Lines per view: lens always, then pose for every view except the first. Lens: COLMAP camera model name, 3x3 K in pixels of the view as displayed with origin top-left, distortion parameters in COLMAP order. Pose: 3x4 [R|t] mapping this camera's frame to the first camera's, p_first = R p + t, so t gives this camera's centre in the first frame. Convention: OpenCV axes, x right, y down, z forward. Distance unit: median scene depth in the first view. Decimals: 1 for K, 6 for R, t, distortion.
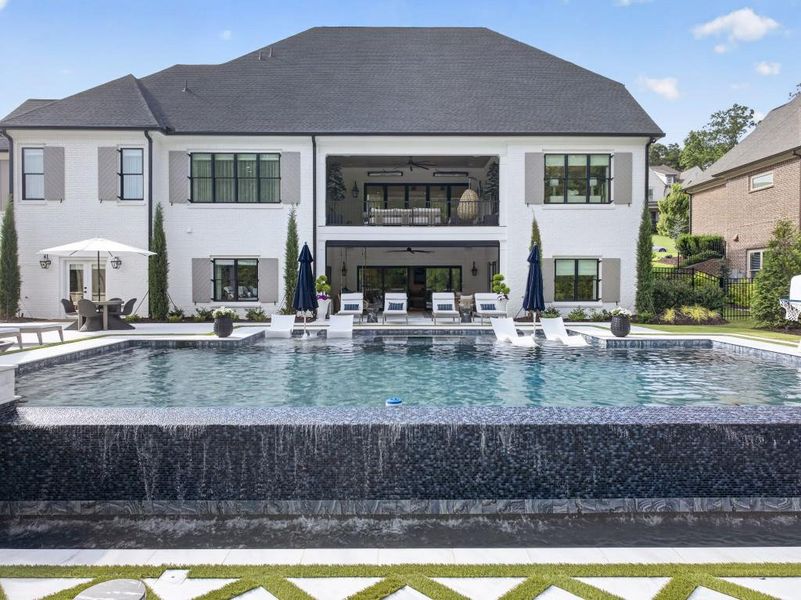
lens RADIAL K [[550.2, 0, 404.9], [0, 550.2, 276.5], [0, 0, 1]] dist [0.005966, -0.007172]
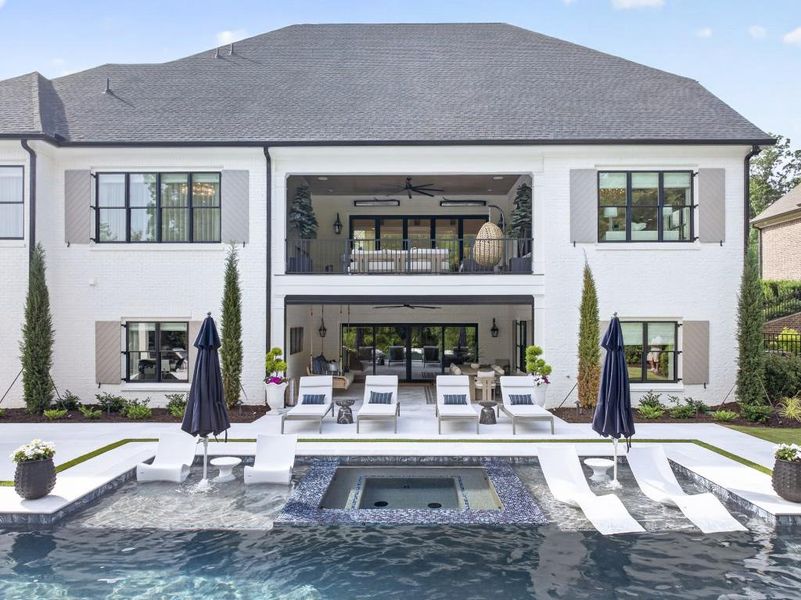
lens RADIAL K [[550.2, 0, 403.0], [0, 550.2, 307.1], [0, 0, 1]] dist [0.005966, -0.007172]
pose [[0.999744, -0.001087, -0.022587, 0.022625], [0.000809, 0.999924, -0.012322, -0.041722], [0.022598, 0.012300, 0.999669, 0.300295]]
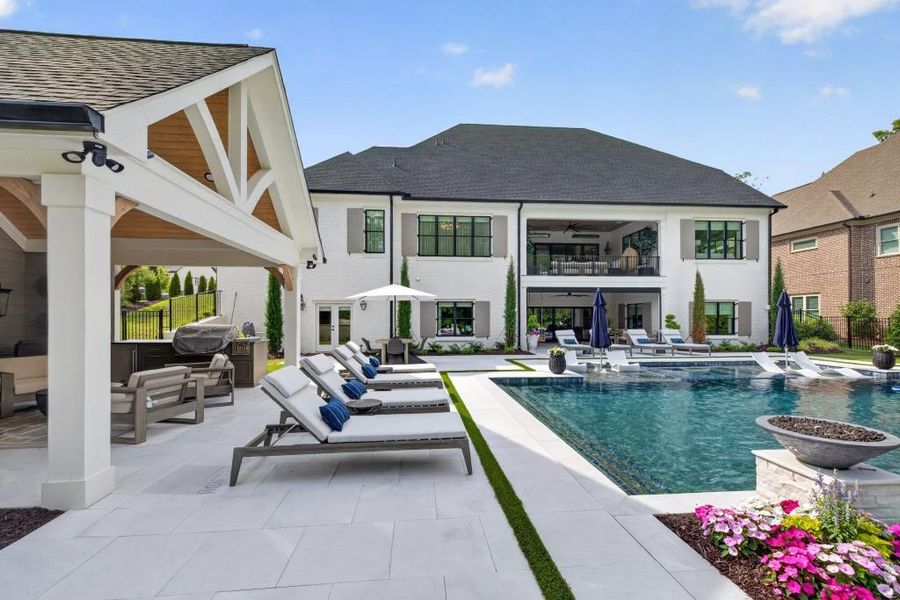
lens RADIAL K [[382.0, 0, 454.1], [0, 382.0, 312.1], [0, 0, 1]] dist [0.005506, -0.001977]
pose [[0.997527, -0.001021, 0.070278, -0.368419], [0.001104, 0.999999, -0.001138, -0.008324], [-0.070277, 0.001213, 0.997527, 0.150806]]
